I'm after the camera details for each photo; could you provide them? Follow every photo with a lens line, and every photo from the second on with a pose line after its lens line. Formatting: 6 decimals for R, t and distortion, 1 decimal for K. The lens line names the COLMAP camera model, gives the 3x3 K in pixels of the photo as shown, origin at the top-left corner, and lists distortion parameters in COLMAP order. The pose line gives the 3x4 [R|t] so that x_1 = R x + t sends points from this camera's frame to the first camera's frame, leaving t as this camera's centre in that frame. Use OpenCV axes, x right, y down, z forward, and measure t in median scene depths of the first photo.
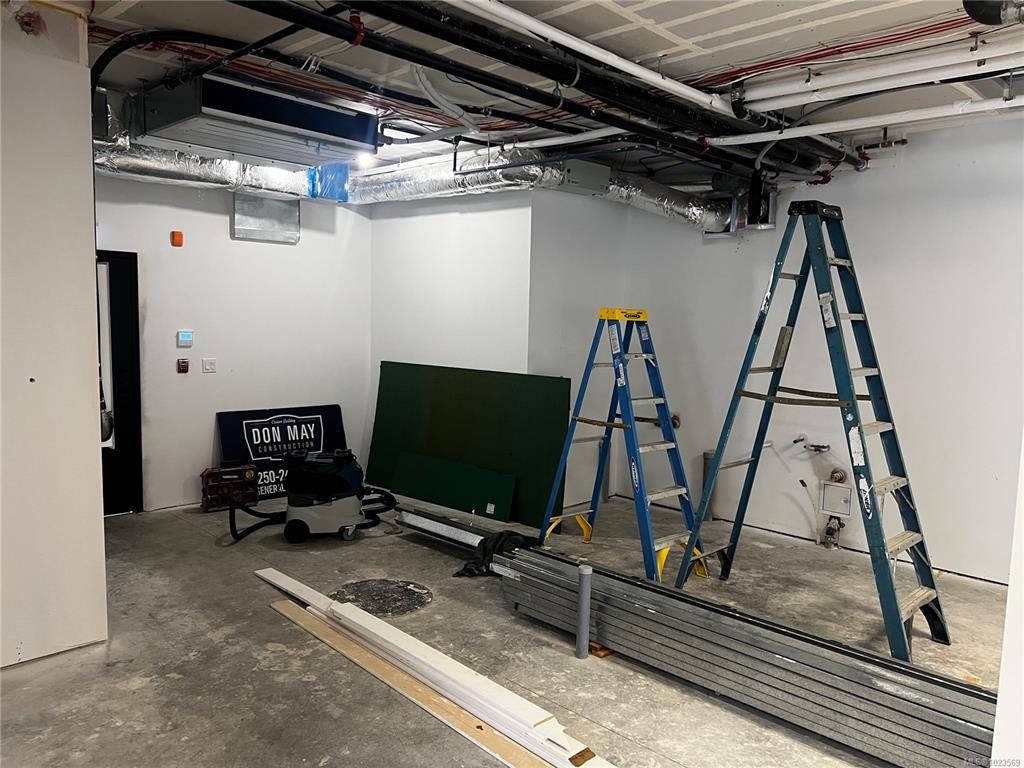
lens RADIAL K [[771.9, 0, 506.0], [0, 771.9, 385.6], [0, 0, 1]] dist [0.054500, -0.062855]
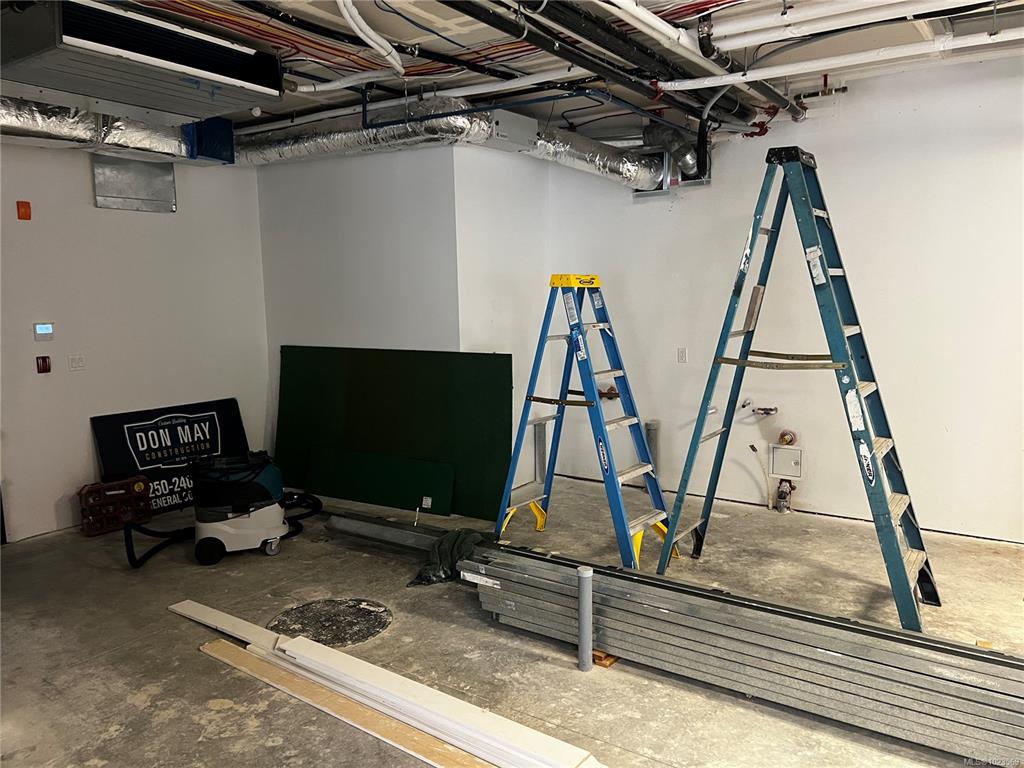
lens RADIAL K [[771.9, 0, 510.9], [0, 771.9, 386.6], [0, 0, 1]] dist [0.054500, -0.062855]
pose [[0.982801, -0.063723, 0.173324, -0.099855], [0.057465, 0.997510, 0.040887, -0.010503], [-0.175498, -0.030224, 0.984016, 0.130072]]
